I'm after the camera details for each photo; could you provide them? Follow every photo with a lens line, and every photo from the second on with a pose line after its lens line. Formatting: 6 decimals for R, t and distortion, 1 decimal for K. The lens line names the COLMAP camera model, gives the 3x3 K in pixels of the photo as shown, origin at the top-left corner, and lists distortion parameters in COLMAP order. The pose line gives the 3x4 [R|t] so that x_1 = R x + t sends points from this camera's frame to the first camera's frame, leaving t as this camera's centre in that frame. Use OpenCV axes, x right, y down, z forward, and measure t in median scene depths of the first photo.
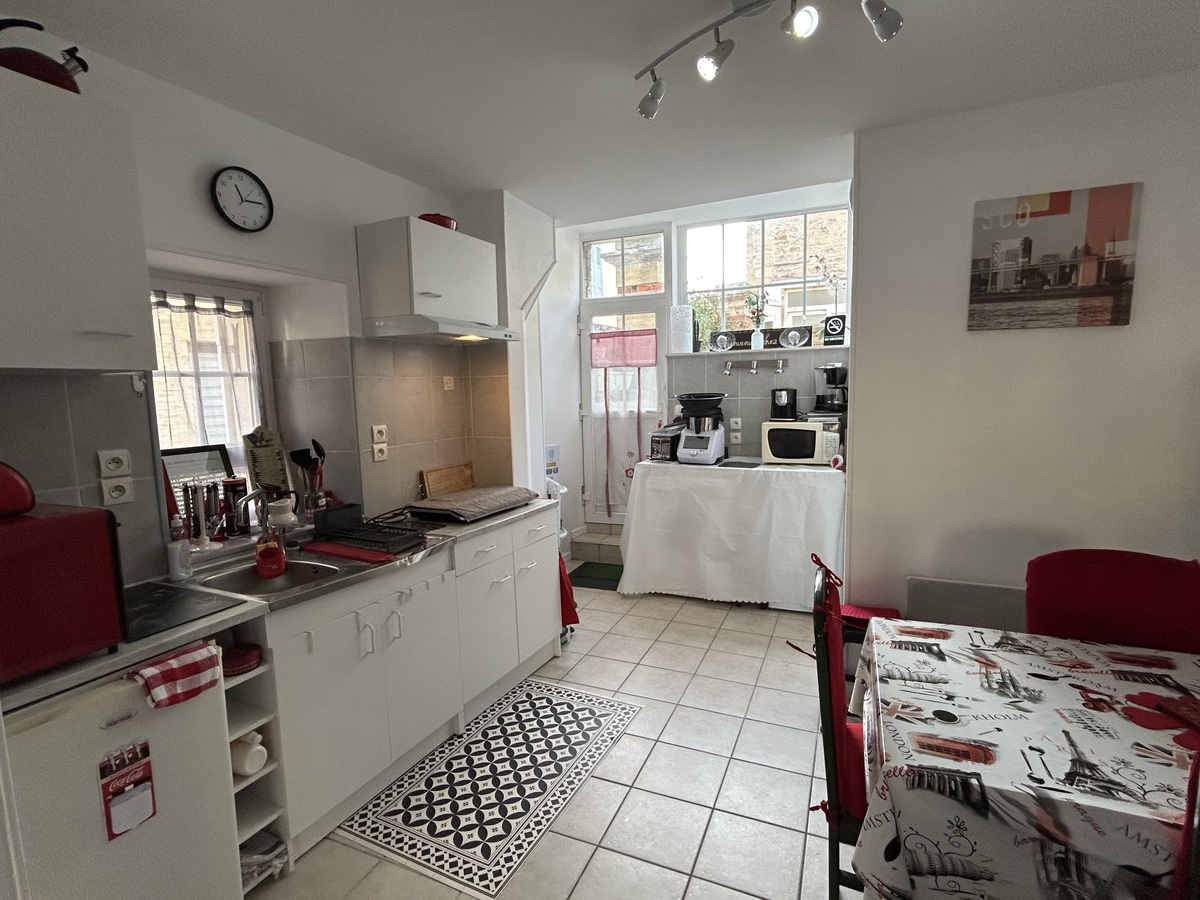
lens RADIAL K [[584.4, 0, 589.9], [0, 584.4, 451.8], [0, 0, 1]] dist [-0.000865, 0.001280]
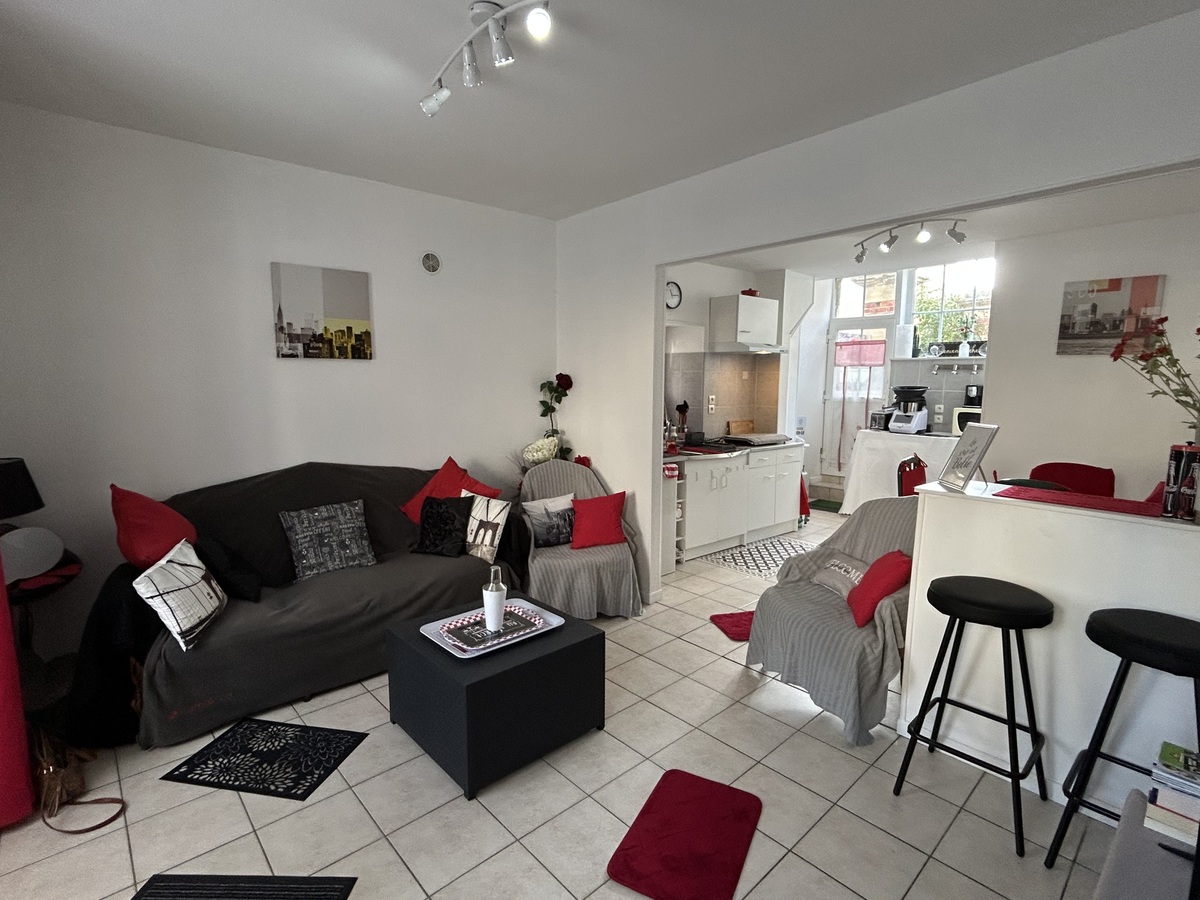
lens RADIAL K [[584.4, 0, 600.6], [0, 584.4, 452.8], [0, 0, 1]] dist [-0.000865, 0.001280]
pose [[0.921721, 0.078927, -0.379737, 0.068698], [-0.070529, 0.996860, 0.036002, 0.114604], [0.381386, -0.006401, 0.924394, -1.095432]]
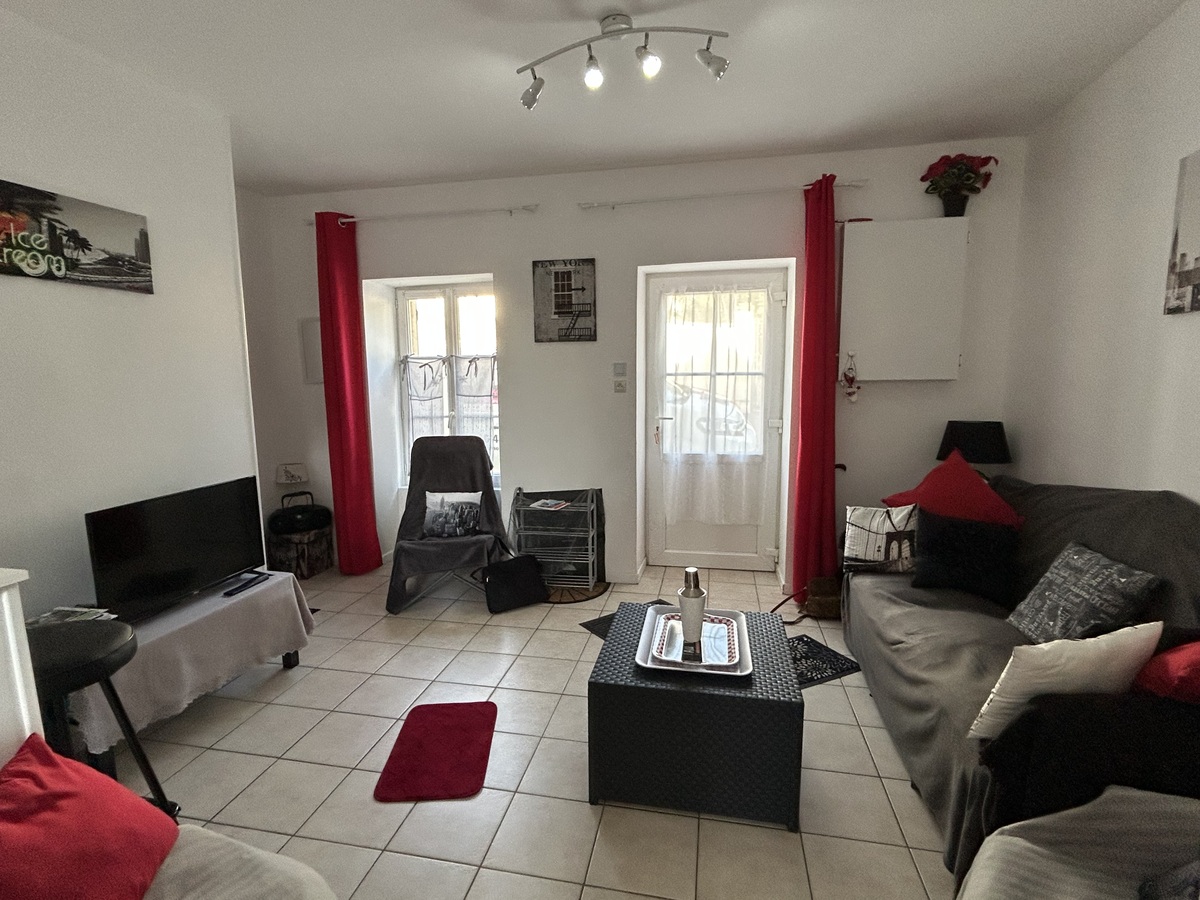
lens RADIAL K [[584.4, 0, 601.2], [0, 584.4, 453.5], [0, 0, 1]] dist [-0.000865, 0.001280]
pose [[-0.972907, 0.064556, -0.222001, -0.142359], [0.008550, 0.969615, 0.244485, -0.016191], [0.231039, 0.235963, -0.943897, 0.447784]]
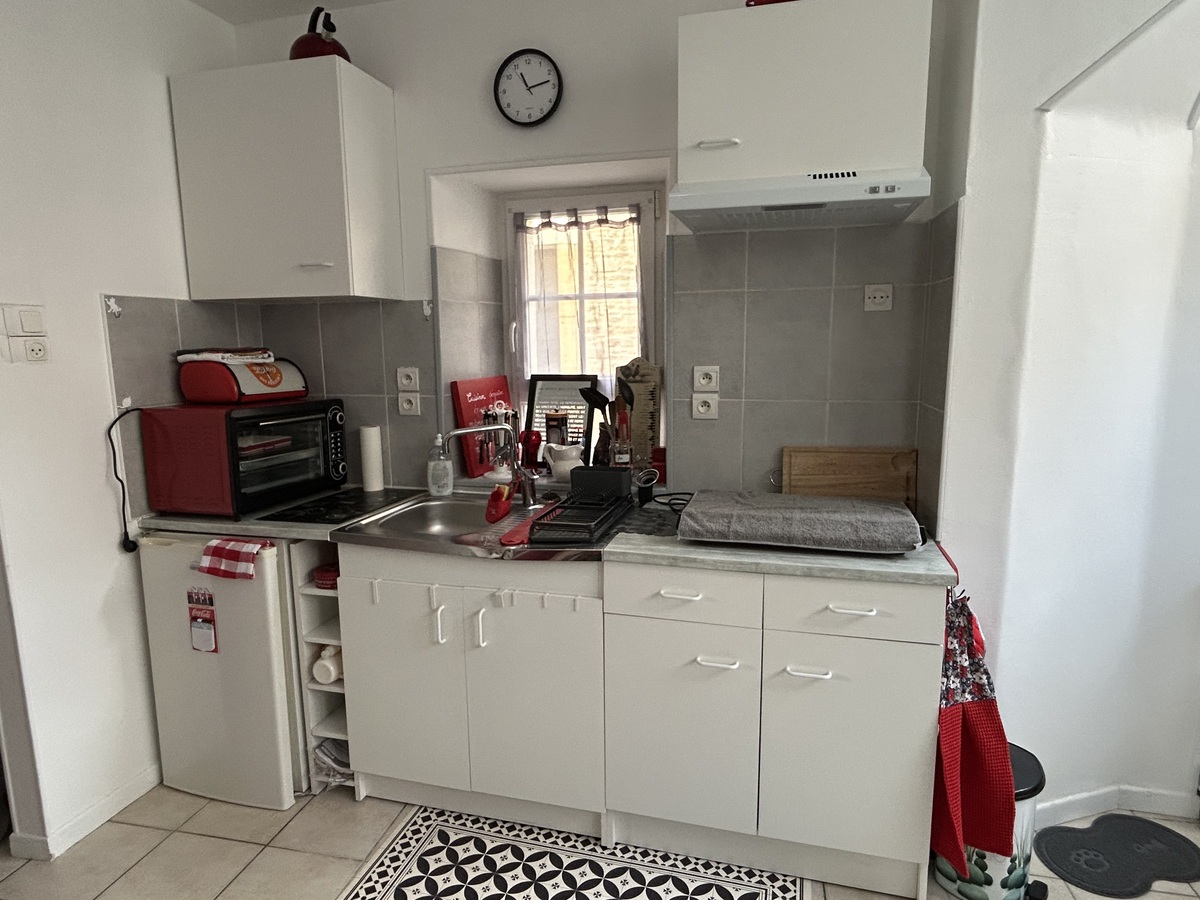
lens RADIAL K [[700.8, 0, 598.0], [0, 700.8, 451.5], [0, 0, 1]] dist [0.004080, 0.001348]
pose [[0.208327, 0.182455, -0.960890, 0.441384], [-0.097650, 0.981417, 0.165181, -0.076410], [0.973172, 0.059420, 0.222272, 0.779981]]
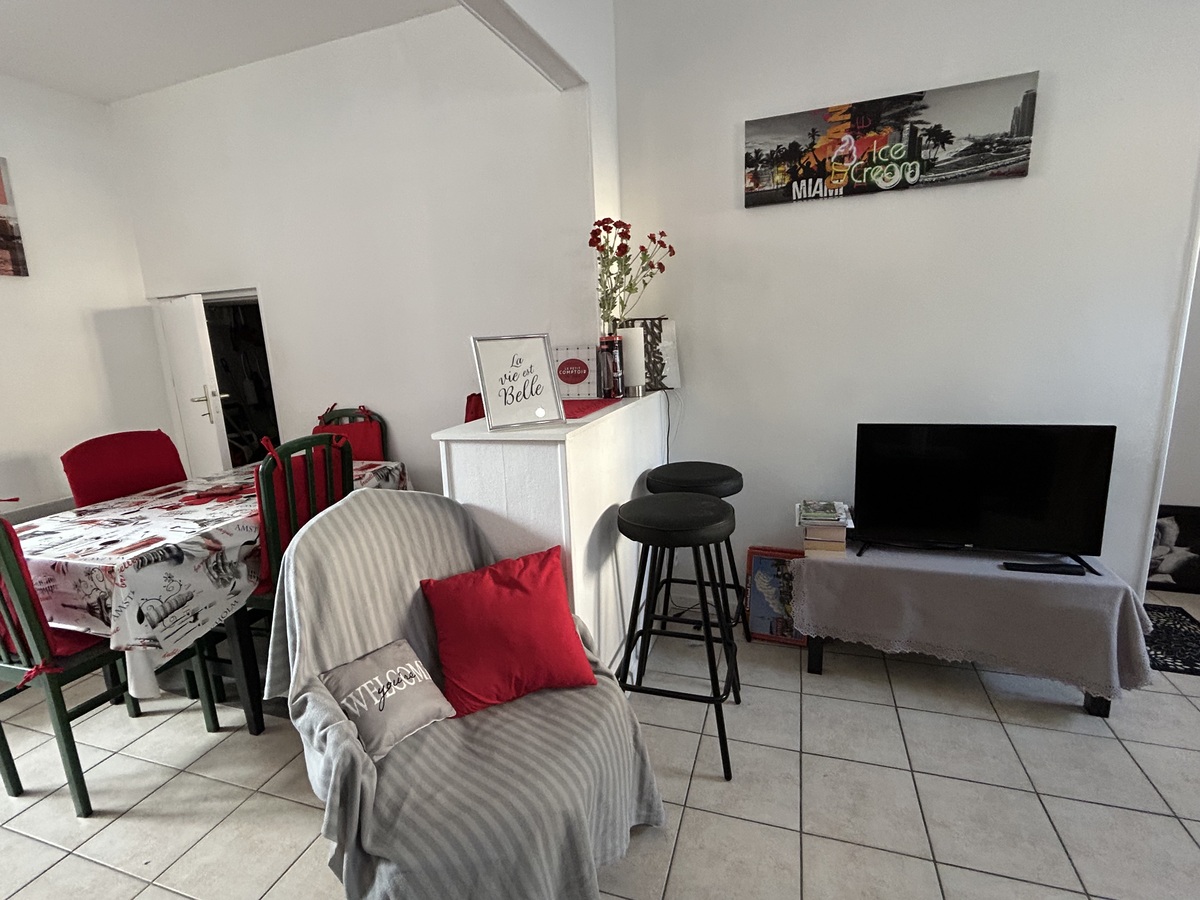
lens RADIAL K [[584.4, 0, 594.4], [0, 584.4, 449.5], [0, 0, 1]] dist [-0.000865, 0.001280]
pose [[-0.097693, -0.173645, 0.979951, -0.419013], [0.151936, 0.970516, 0.187120, 0.079479], [-0.983550, 0.167170, -0.068429, -0.034671]]
